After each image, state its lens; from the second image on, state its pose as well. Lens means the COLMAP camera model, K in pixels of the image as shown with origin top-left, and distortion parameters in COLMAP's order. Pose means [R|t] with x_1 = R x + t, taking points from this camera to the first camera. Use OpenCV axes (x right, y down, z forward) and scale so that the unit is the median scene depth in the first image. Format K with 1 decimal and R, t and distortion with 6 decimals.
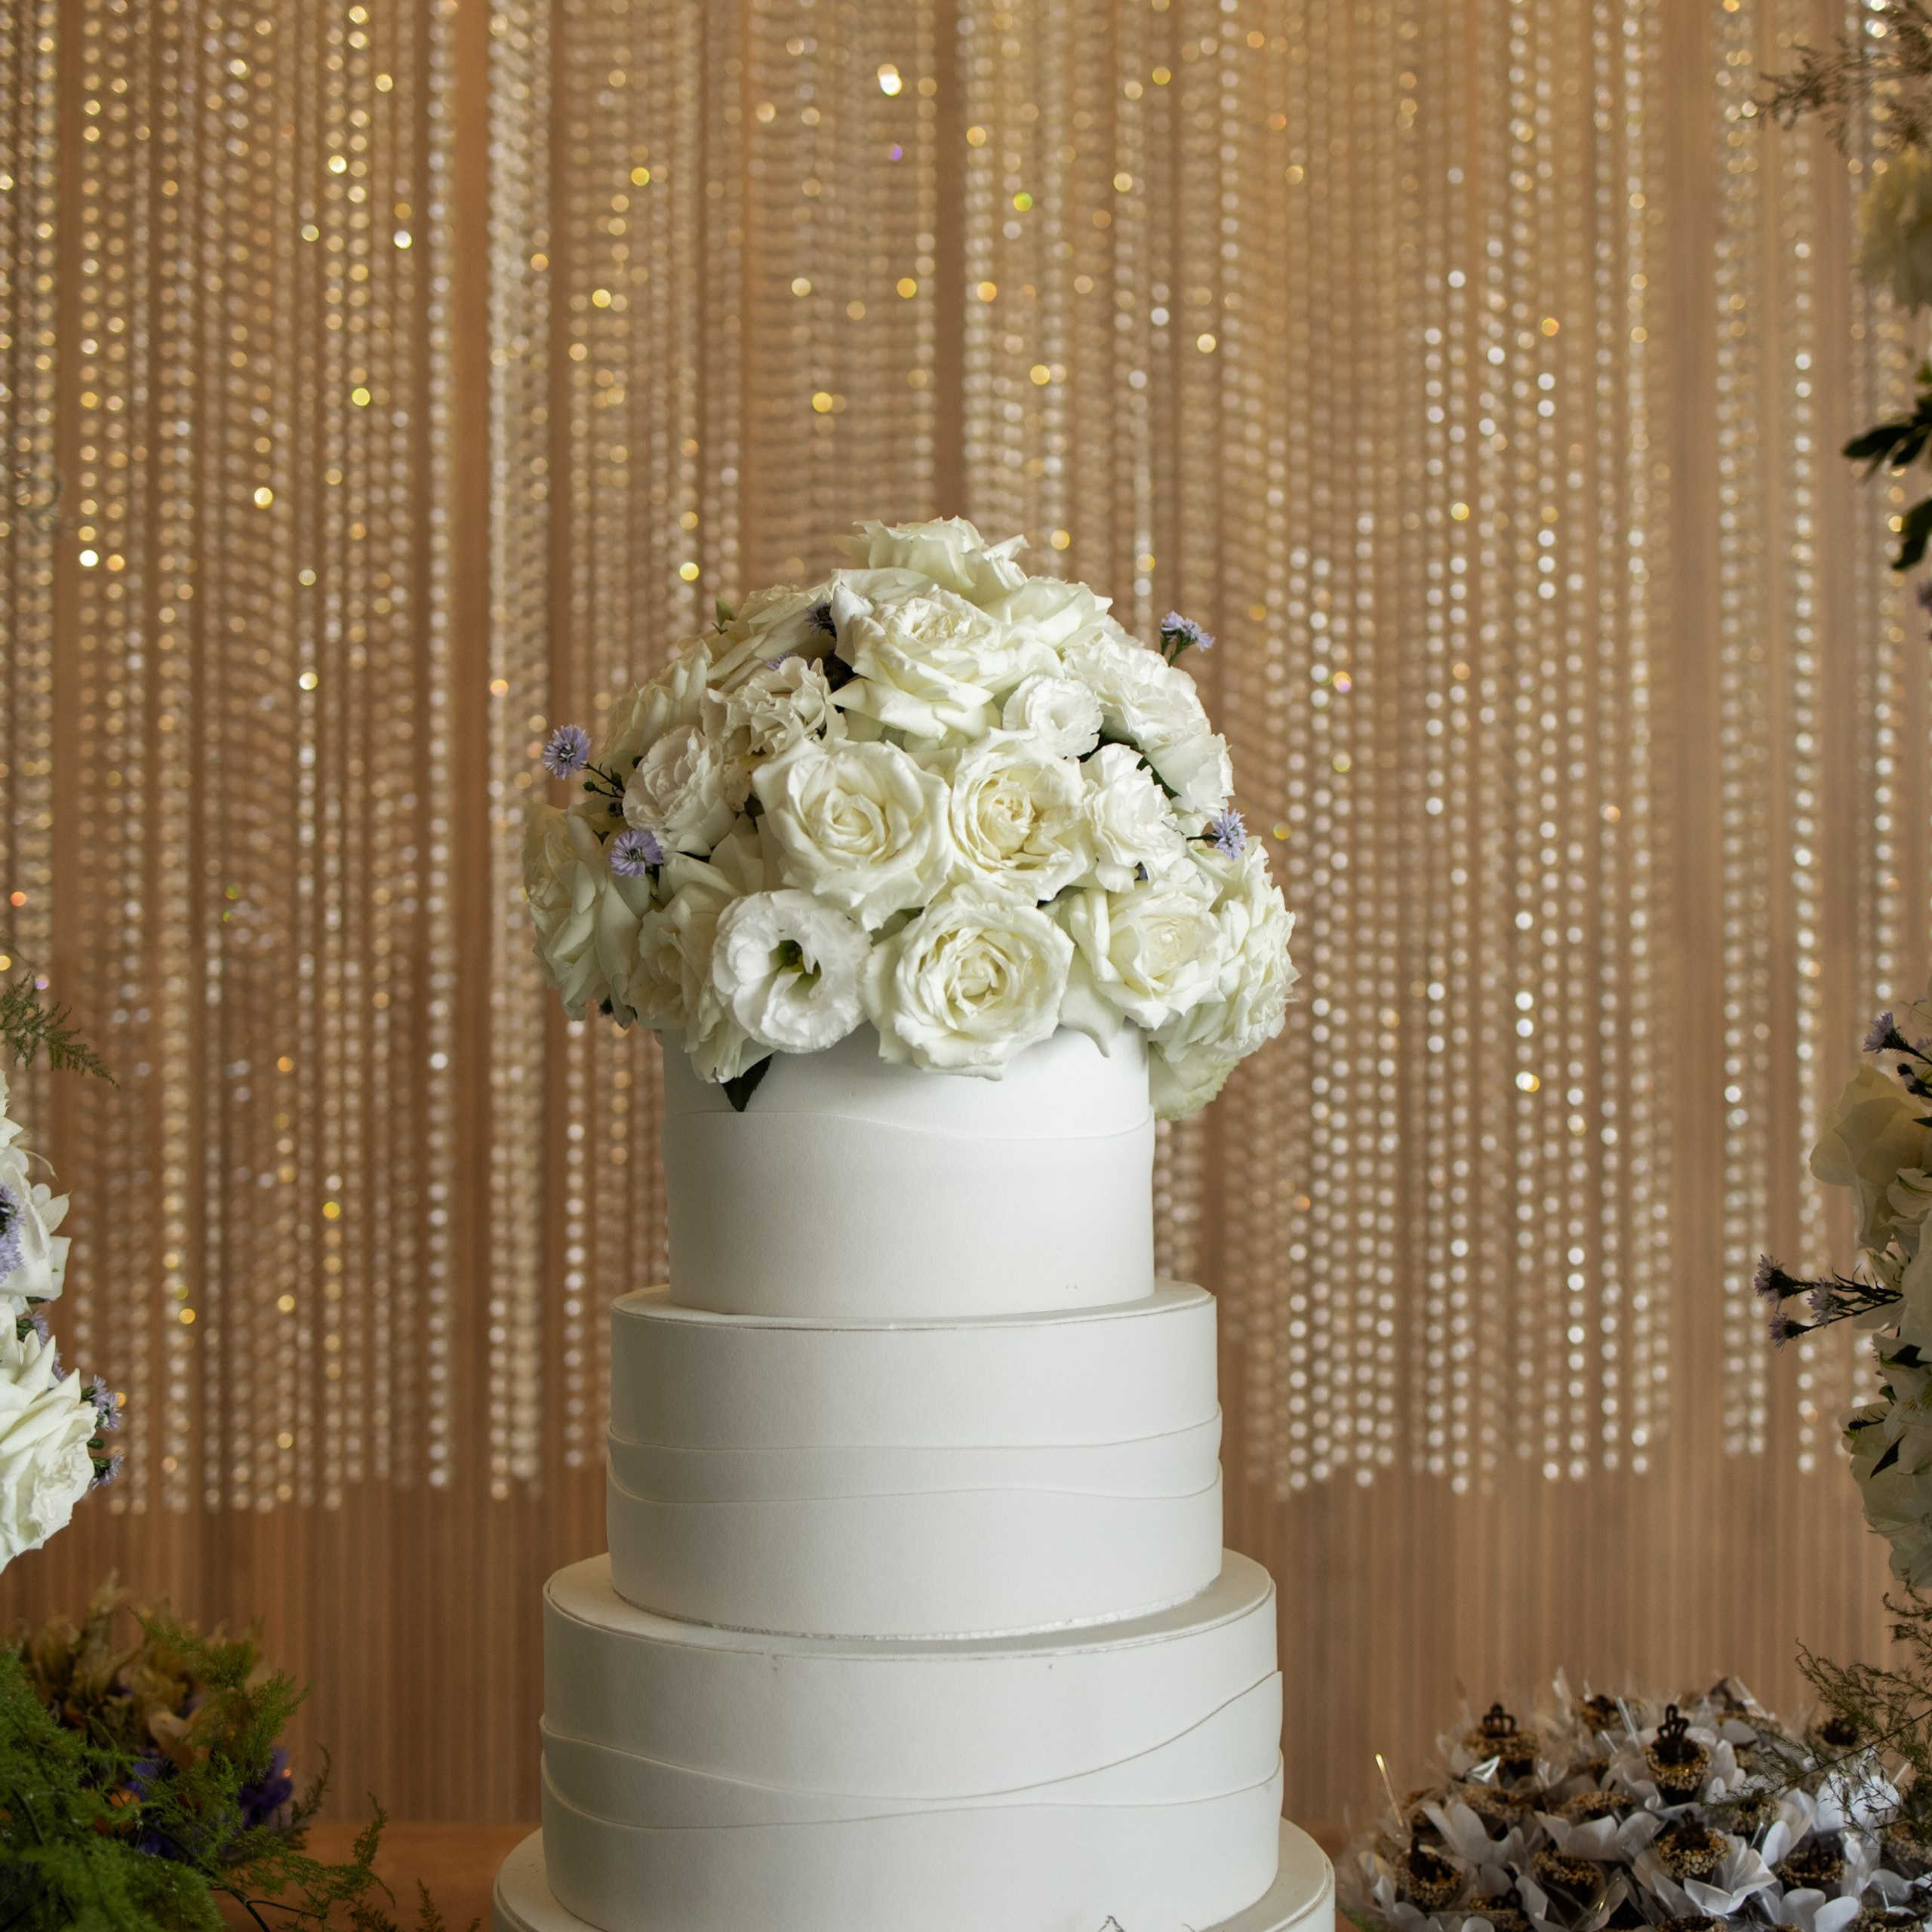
lens RADIAL K [[2814.8, 0, 966.0], [0, 2814.8, 966.0], [0, 0, 1]] dist [-0.055876, 0.044115]
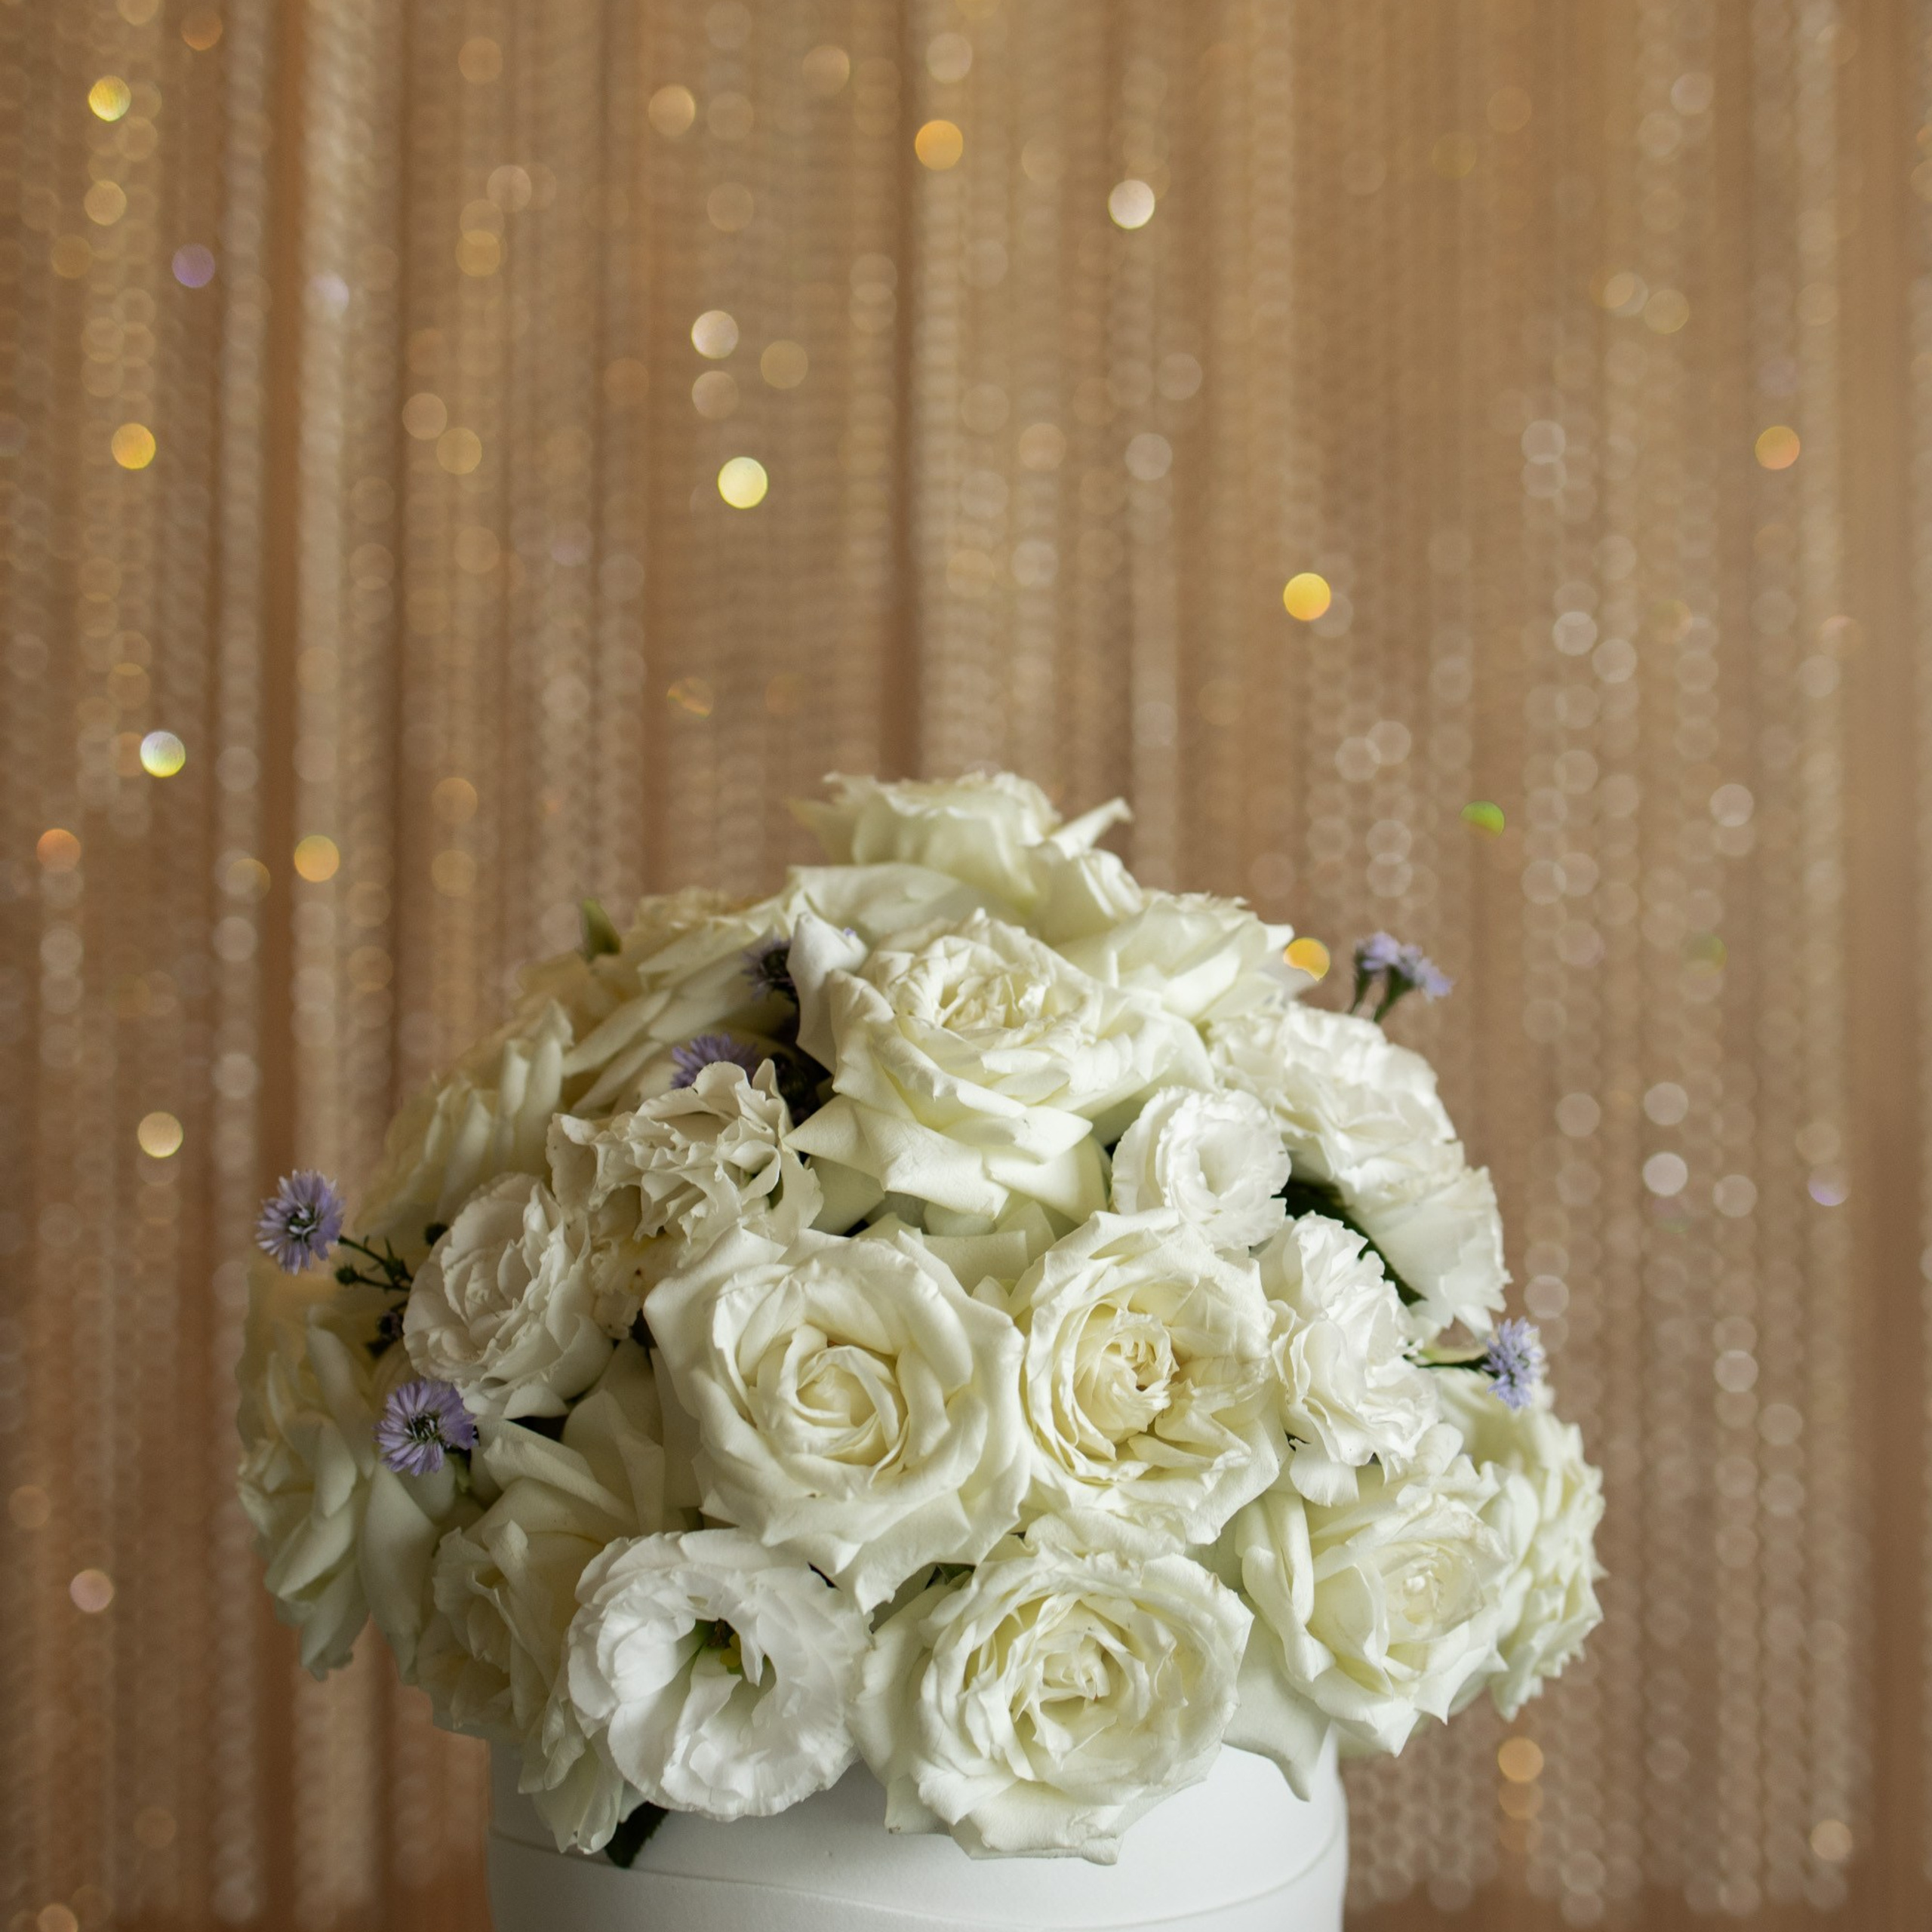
lens RADIAL K [[2814.8, 0, 966.0], [0, 2814.8, 966.0], [0, 0, 1]] dist [-0.055876, 0.044115]
pose [[0.999404, 0.000310, 0.034515, -0.033407], [0.000008, 0.999958, -0.009214, -0.123202], [-0.034517, 0.009209, 0.999362, 0.464681]]
